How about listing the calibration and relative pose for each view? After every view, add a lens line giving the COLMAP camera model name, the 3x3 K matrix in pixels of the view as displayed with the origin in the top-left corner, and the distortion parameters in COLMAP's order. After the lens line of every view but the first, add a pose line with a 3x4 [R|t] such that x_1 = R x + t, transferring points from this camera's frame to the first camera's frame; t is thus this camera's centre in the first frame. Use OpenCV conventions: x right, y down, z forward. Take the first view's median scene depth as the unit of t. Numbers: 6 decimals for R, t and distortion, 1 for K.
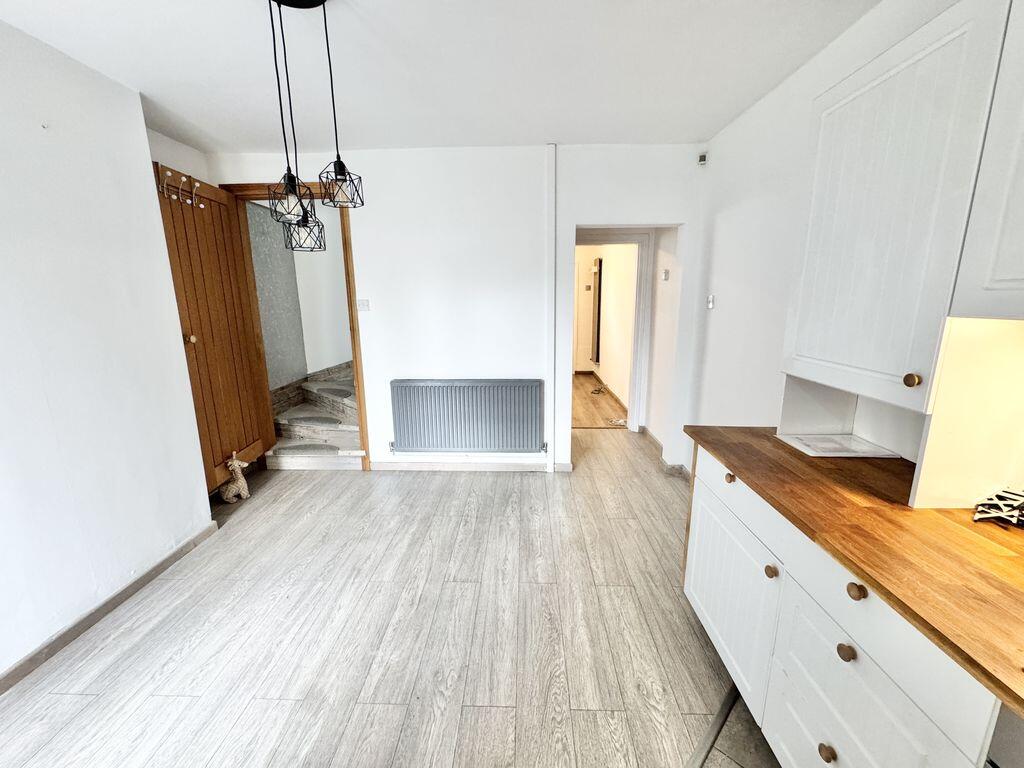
lens RADIAL K [[408.4, 0, 512.0], [0, 408.4, 384.0], [0, 0, 1]] dist [-0.000595, -0.000129]
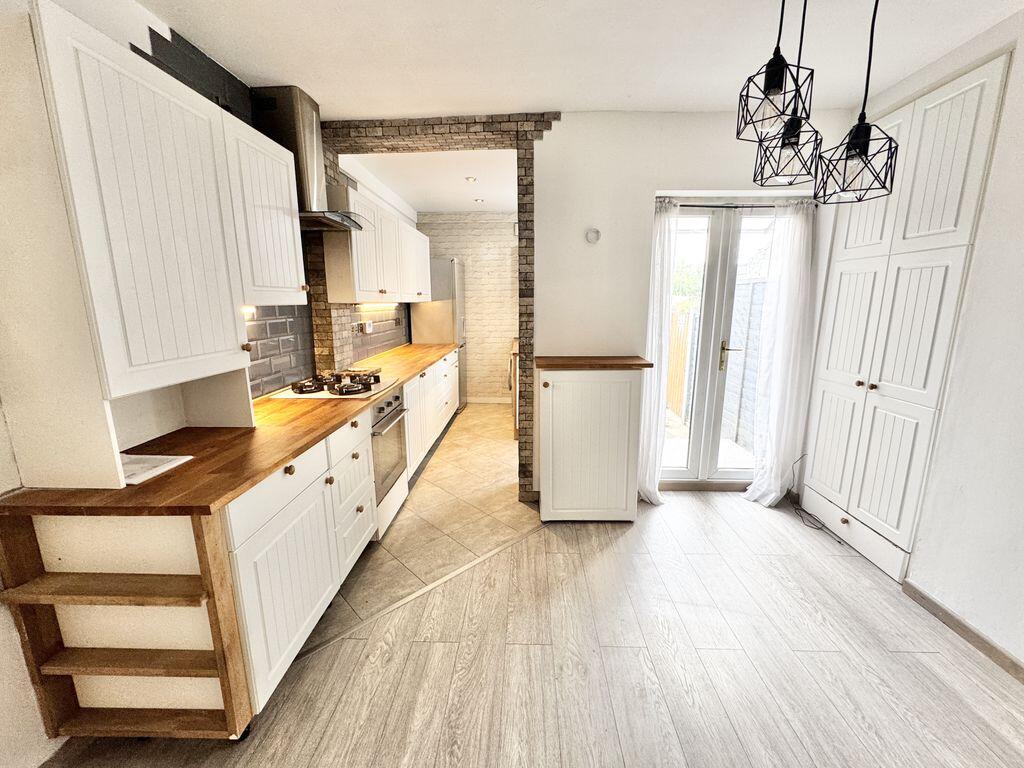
lens RADIAL K [[422.6, 0, 512.0], [0, 422.6, 384.0], [0, 0, 1]] dist [0.000713, 0.000035]
pose [[-0.999893, 0.012172, 0.008067, -0.021637], [0.014364, 0.919268, 0.393371, -0.293067], [-0.002628, 0.393445, -0.919344, 1.481781]]
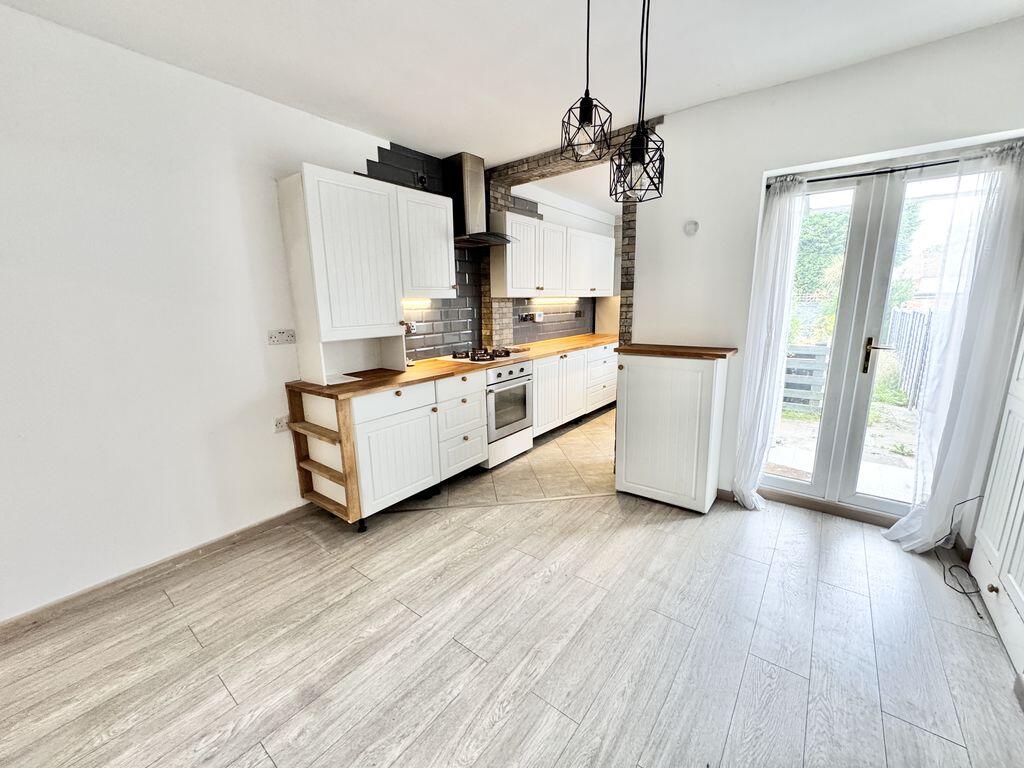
lens RADIAL K [[408.4, 0, 512.0], [0, 408.4, 384.0], [0, 0, 1]] dist [-0.000595, -0.000129]
pose [[-0.805079, -0.095317, 0.585460, -0.688754], [0.147089, 0.924098, 0.352716, -0.277151], [-0.574642, 0.370079, -0.729951, 1.561211]]
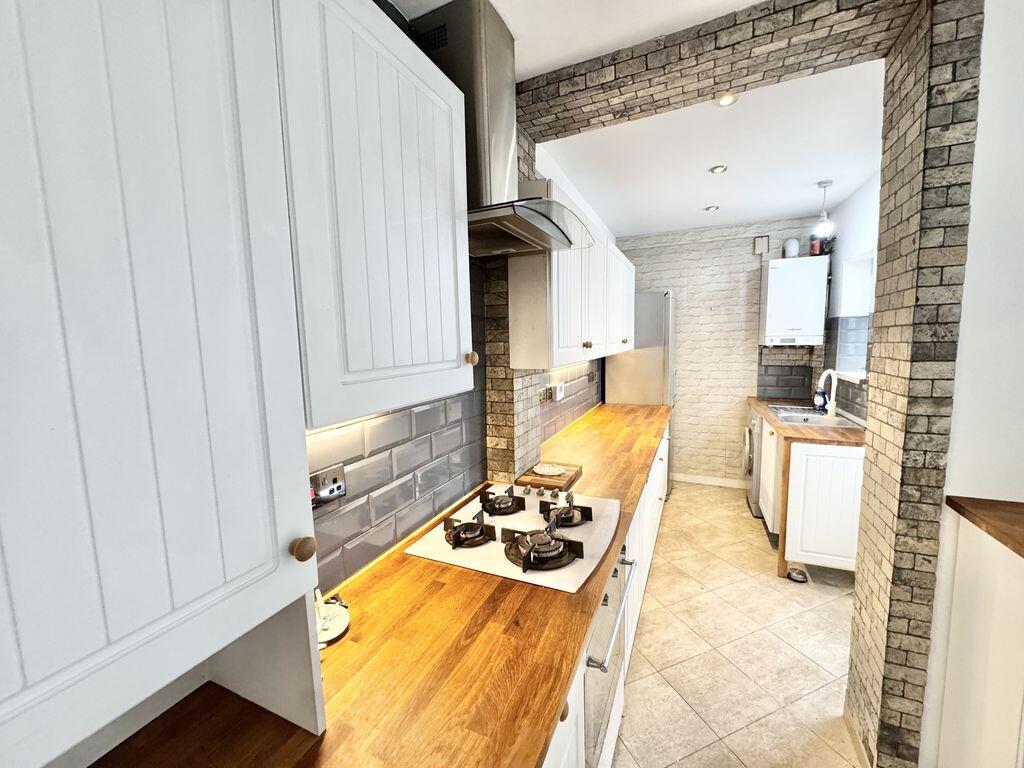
lens RADIAL K [[408.4, 0, 512.0], [0, 408.4, 384.0], [0, 0, 1]] dist [-0.000595, -0.000129]
pose [[-0.921375, -0.009184, 0.388566, 0.292421], [0.114649, 0.948816, 0.294286, -0.209025], [-0.371380, 0.315696, -0.873162, 0.769433]]
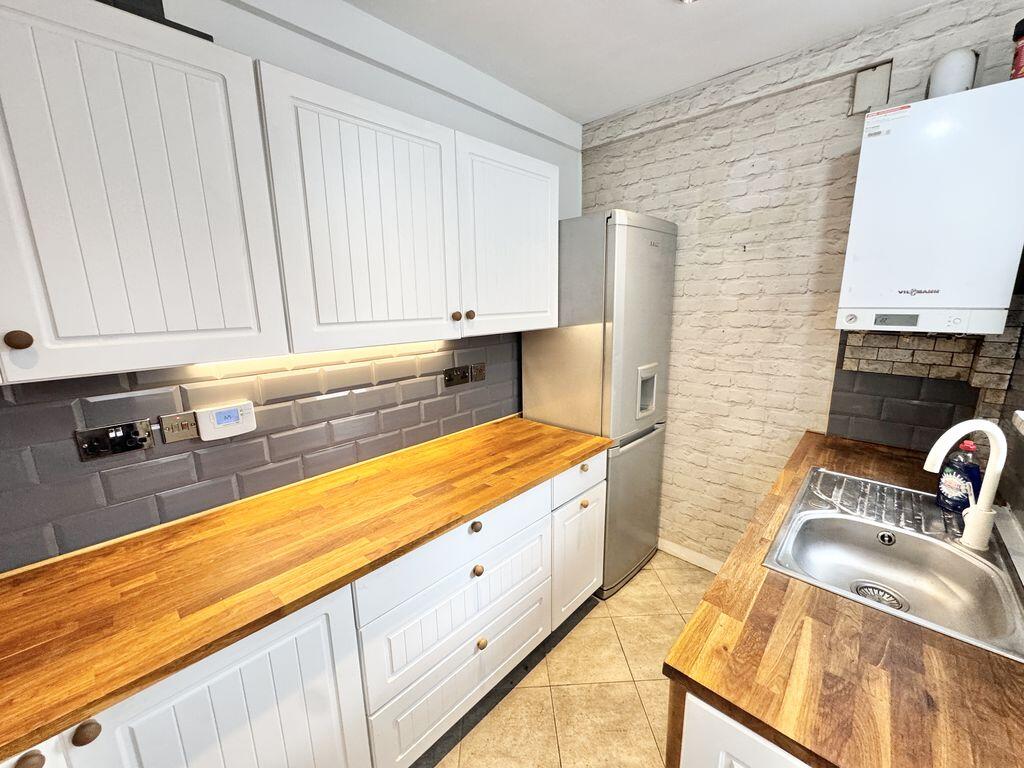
lens RADIAL K [[408.4, 0, 512.0], [0, 408.4, 384.0], [0, 0, 1]] dist [-0.000595, -0.000129]
pose [[-0.745843, -0.111497, 0.656725, -0.127209], [0.163369, 0.925164, 0.342611, 0.036103], [-0.645778, 0.362822, -0.671812, -0.401952]]
